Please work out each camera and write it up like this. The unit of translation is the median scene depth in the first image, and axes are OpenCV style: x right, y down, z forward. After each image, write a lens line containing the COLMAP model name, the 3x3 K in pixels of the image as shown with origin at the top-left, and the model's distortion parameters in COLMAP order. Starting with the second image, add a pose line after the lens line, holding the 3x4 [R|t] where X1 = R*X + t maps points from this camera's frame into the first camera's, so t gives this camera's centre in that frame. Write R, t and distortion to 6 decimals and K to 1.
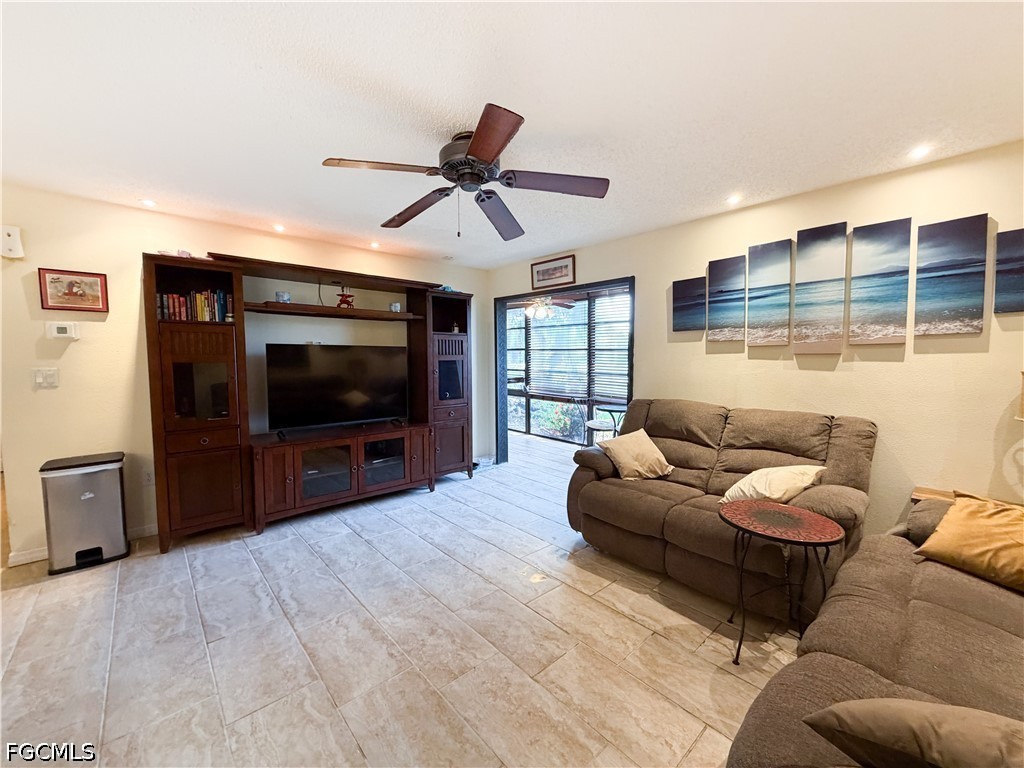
lens RADIAL K [[409.0, 0, 513.4], [0, 409.0, 381.9], [0, 0, 1]] dist [-0.003133, 0.000104]
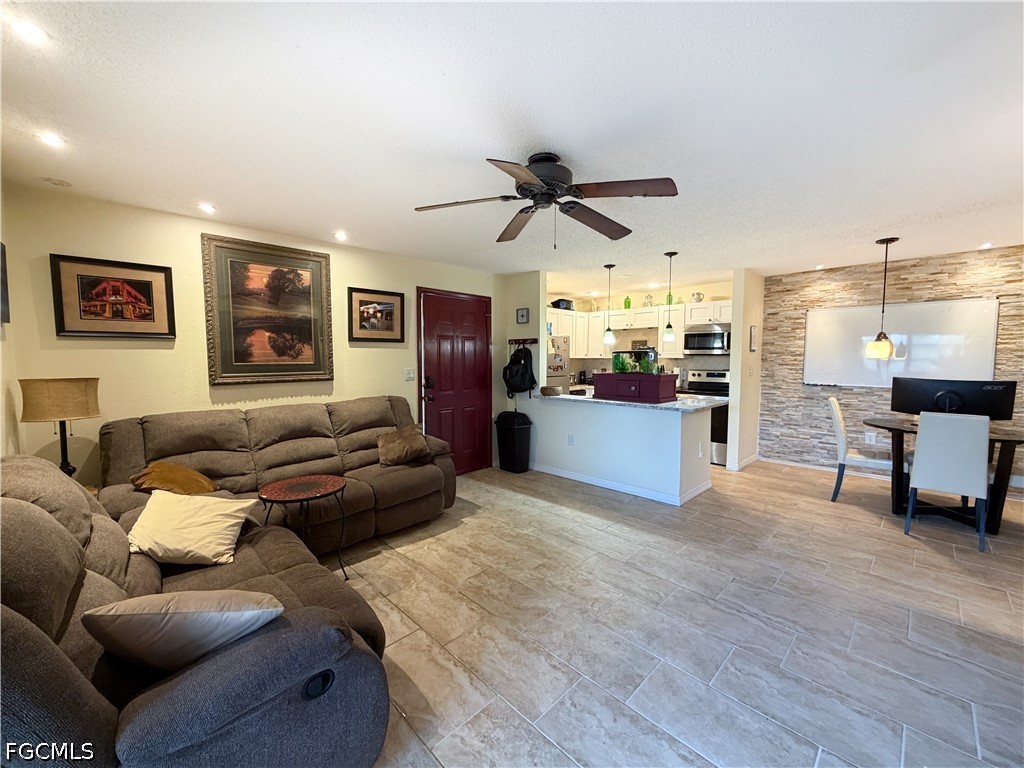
lens RADIAL K [[409.0, 0, 512.0], [0, 409.0, 381.7], [0, 0, 1]] dist [-0.003133, 0.000104]
pose [[-0.999314, 0.008876, -0.035943, 0.015998], [0.004136, 0.991522, 0.129872, -0.160167], [0.036791, 0.129634, -0.990879, 2.128013]]
